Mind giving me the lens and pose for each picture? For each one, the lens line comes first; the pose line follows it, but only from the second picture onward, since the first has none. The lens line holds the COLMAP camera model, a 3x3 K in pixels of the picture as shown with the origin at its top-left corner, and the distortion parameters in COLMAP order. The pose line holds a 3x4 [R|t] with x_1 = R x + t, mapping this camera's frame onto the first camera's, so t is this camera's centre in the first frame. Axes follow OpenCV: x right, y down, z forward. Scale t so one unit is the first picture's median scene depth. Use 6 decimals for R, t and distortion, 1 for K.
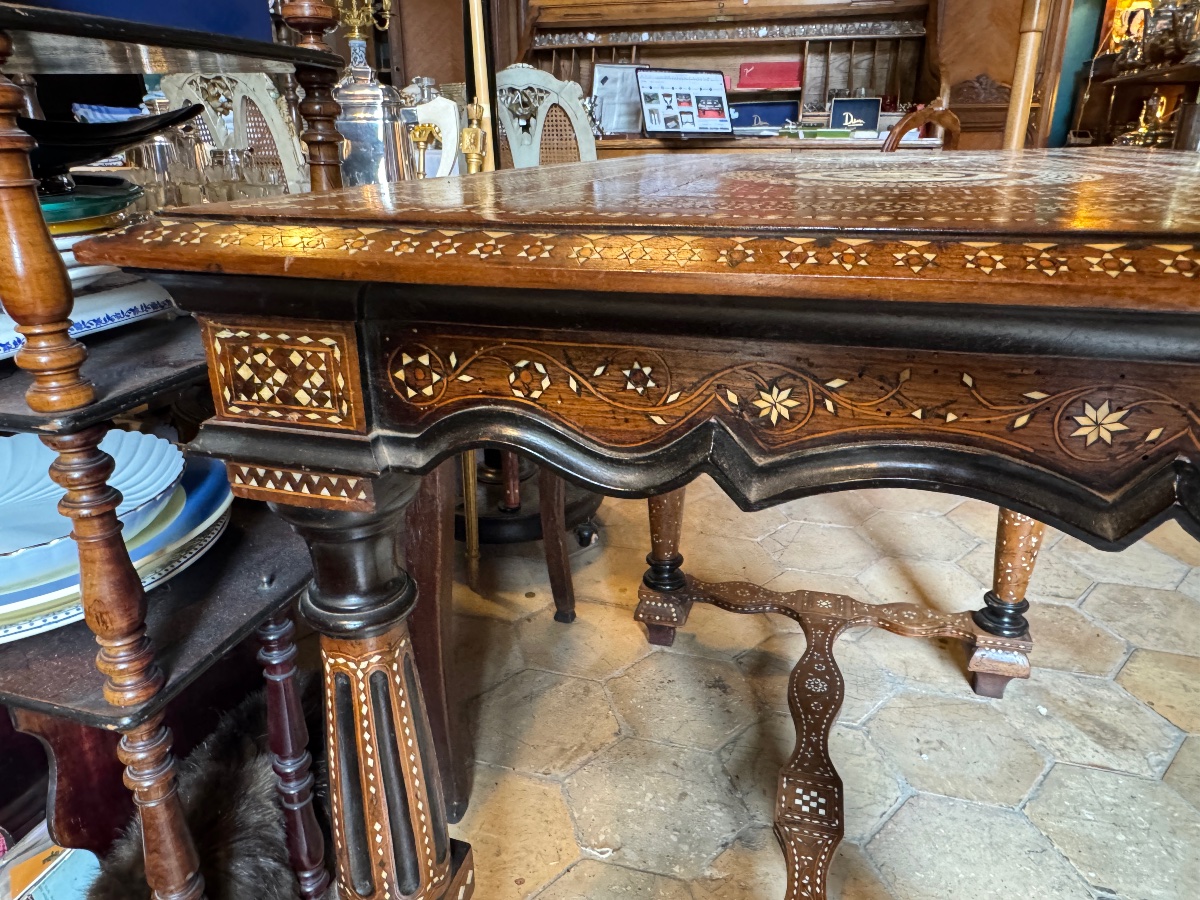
lens RADIAL K [[817.0, 0, 589.3], [0, 817.0, 457.8], [0, 0, 1]] dist [0.003547, -0.011639]
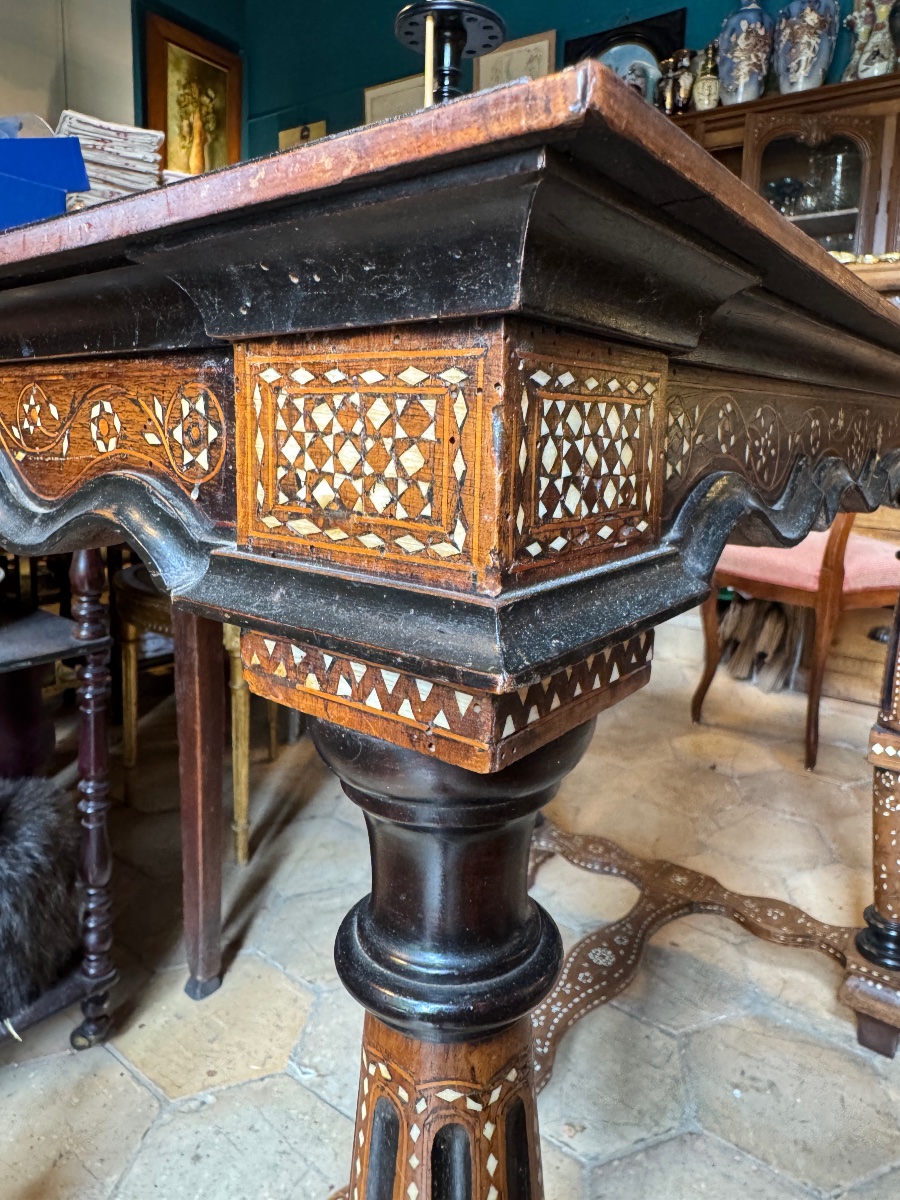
lens RADIAL K [[817.0, 0, 448.5], [0, 817.0, 532.2], [0, 0, 1]] dist [0.003547, -0.011639]
pose [[0.930195, 0.079487, -0.358356, 0.378385], [-0.163483, 0.963811, -0.210575, 0.052579], [0.328650, 0.254461, 0.909527, 0.050438]]
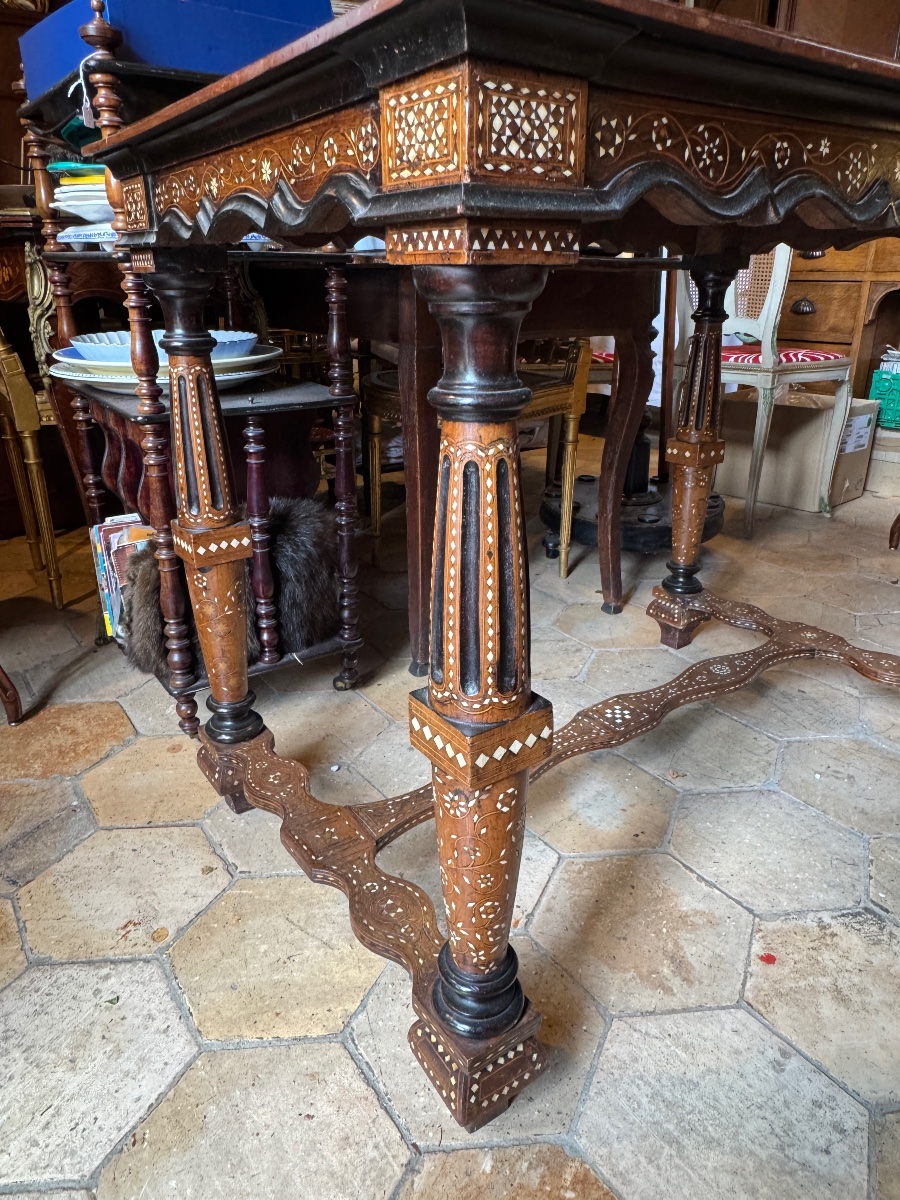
lens RADIAL K [[813.8, 0, 449.4], [0, 813.8, 589.4], [0, 0, 1]] dist [-0.001730, -0.000968]
pose [[0.784127, 0.230067, -0.576380, 0.560474], [-0.231156, 0.970190, 0.072787, 0.170547], [0.575944, 0.076160, 0.813934, -0.083489]]
